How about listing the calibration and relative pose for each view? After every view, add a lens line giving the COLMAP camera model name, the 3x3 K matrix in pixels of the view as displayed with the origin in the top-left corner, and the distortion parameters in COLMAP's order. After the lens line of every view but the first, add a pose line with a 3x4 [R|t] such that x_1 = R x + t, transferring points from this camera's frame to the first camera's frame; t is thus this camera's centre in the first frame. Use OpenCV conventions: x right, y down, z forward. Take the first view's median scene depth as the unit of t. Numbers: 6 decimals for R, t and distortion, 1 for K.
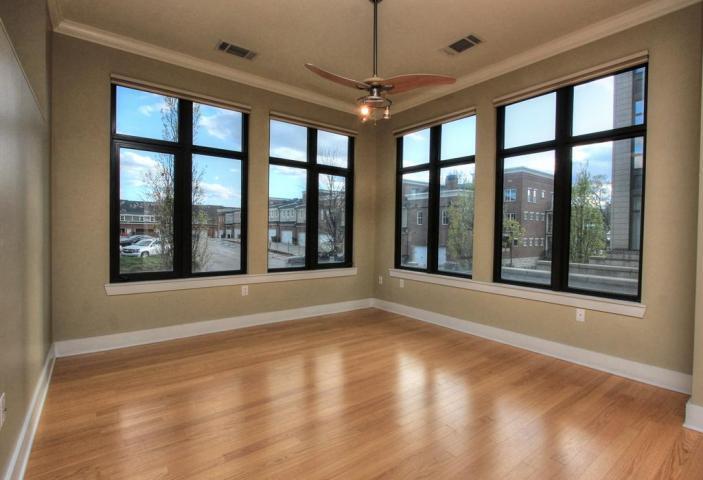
lens RADIAL K [[345.5, 0, 364.6], [0, 345.5, 239.0], [0, 0, 1]] dist [-0.021666, 0.001866]
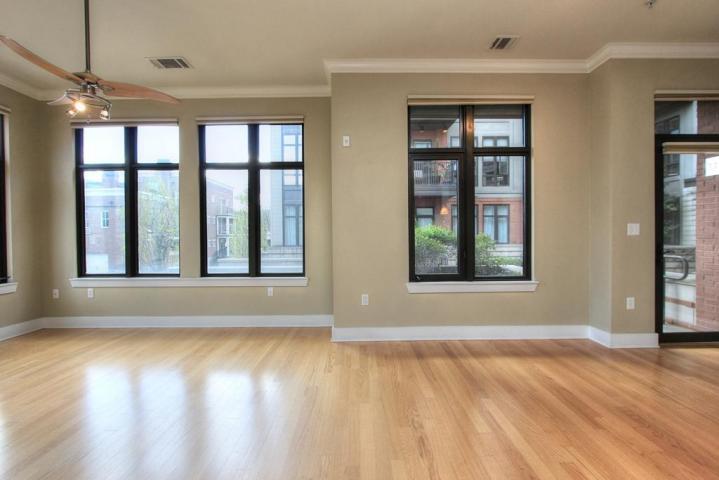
lens RADIAL K [[330.4, 0, 360.7], [0, 330.4, 239.3], [0, 0, 1]] dist [-0.018531, 0.003109]
pose [[0.620554, -0.032381, 0.783495, -0.142015], [0.036022, 0.999269, 0.012768, 0.004194], [-0.783336, 0.020299, 0.621267, -0.095132]]
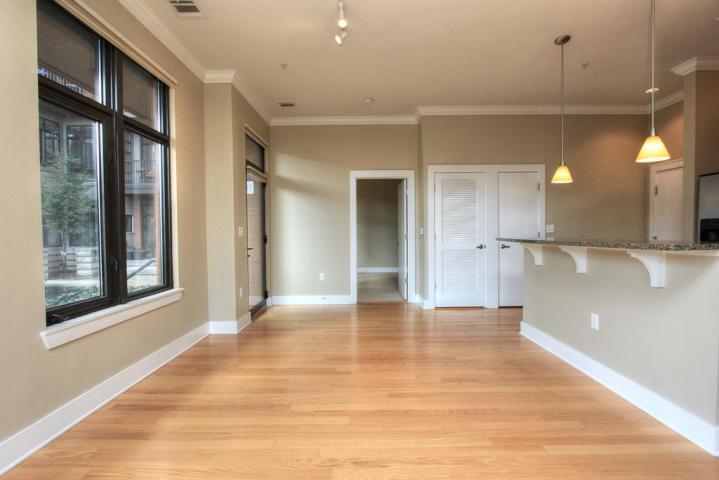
lens RADIAL K [[330.4, 0, 358.6], [0, 330.4, 239.8], [0, 0, 1]] dist [-0.018531, 0.003109]
pose [[-0.779210, -0.025523, 0.626242, 0.005896], [0.008726, 0.998632, 0.051557, -0.008628], [-0.626702, 0.045638, -0.777922, 0.425182]]
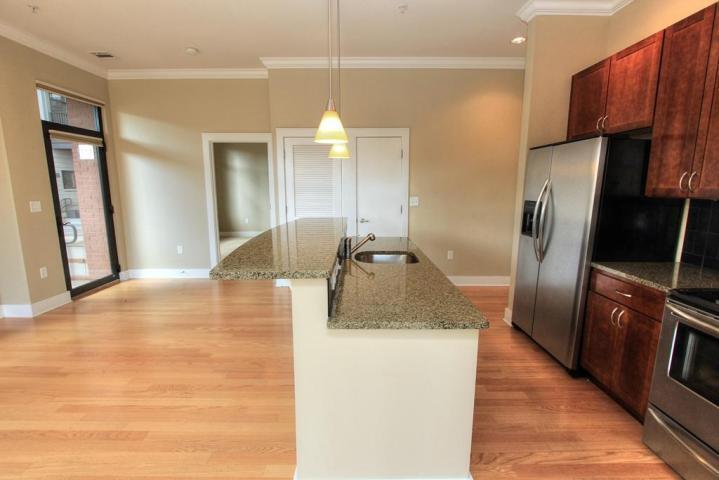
lens RADIAL K [[330.4, 0, 358.4], [0, 330.4, 239.5], [0, 0, 1]] dist [-0.018531, 0.003109]
pose [[-0.780881, -0.118666, 0.613306, -0.330198], [-0.000002, 0.981792, 0.189961, -0.065452], [-0.624680, 0.148335, -0.766662, 0.020291]]
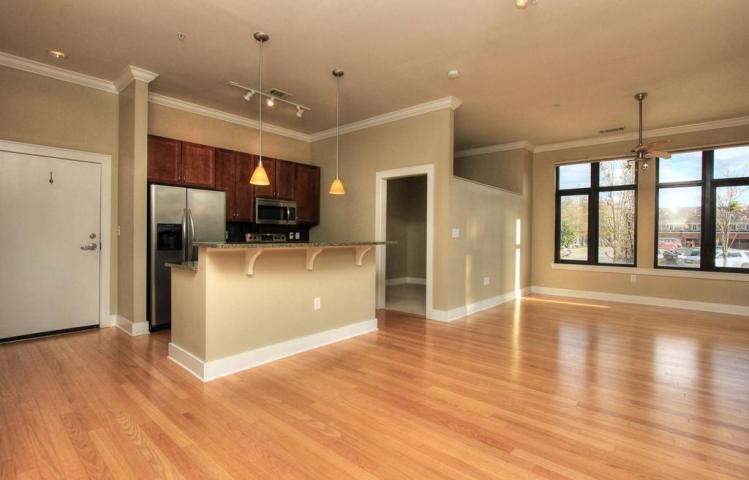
lens RADIAL K [[355.3, 0, 377.6], [0, 355.3, 236.2], [0, 0, 1]] dist [-0.009806, -0.000127]
pose [[0.181474, -0.010373, -0.983341, 0.952679], [-0.027798, 0.999491, -0.015673, 0.023998], [0.983003, 0.030180, 0.181094, -0.359545]]
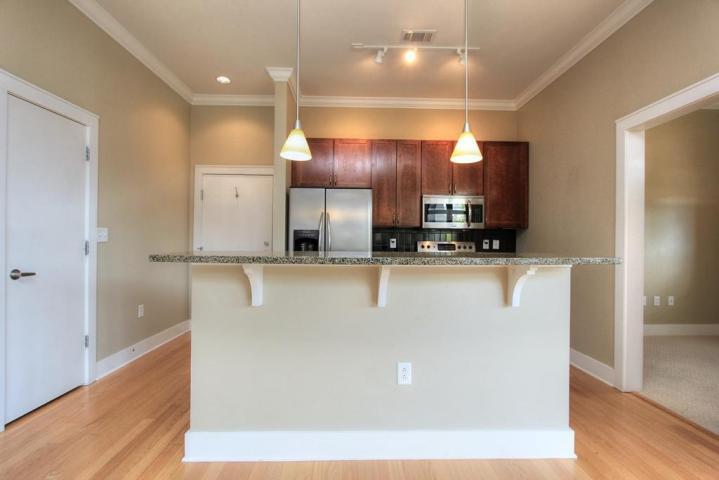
lens RADIAL K [[330.4, 0, 360.3], [0, 330.4, 239.8], [0, 0, 1]] dist [-0.018531, 0.003109]
pose [[-0.607268, -0.026721, -0.794047, 0.424930], [-0.036356, 0.999322, -0.005825, 0.013781], [0.793665, 0.025331, -0.607828, -0.130099]]
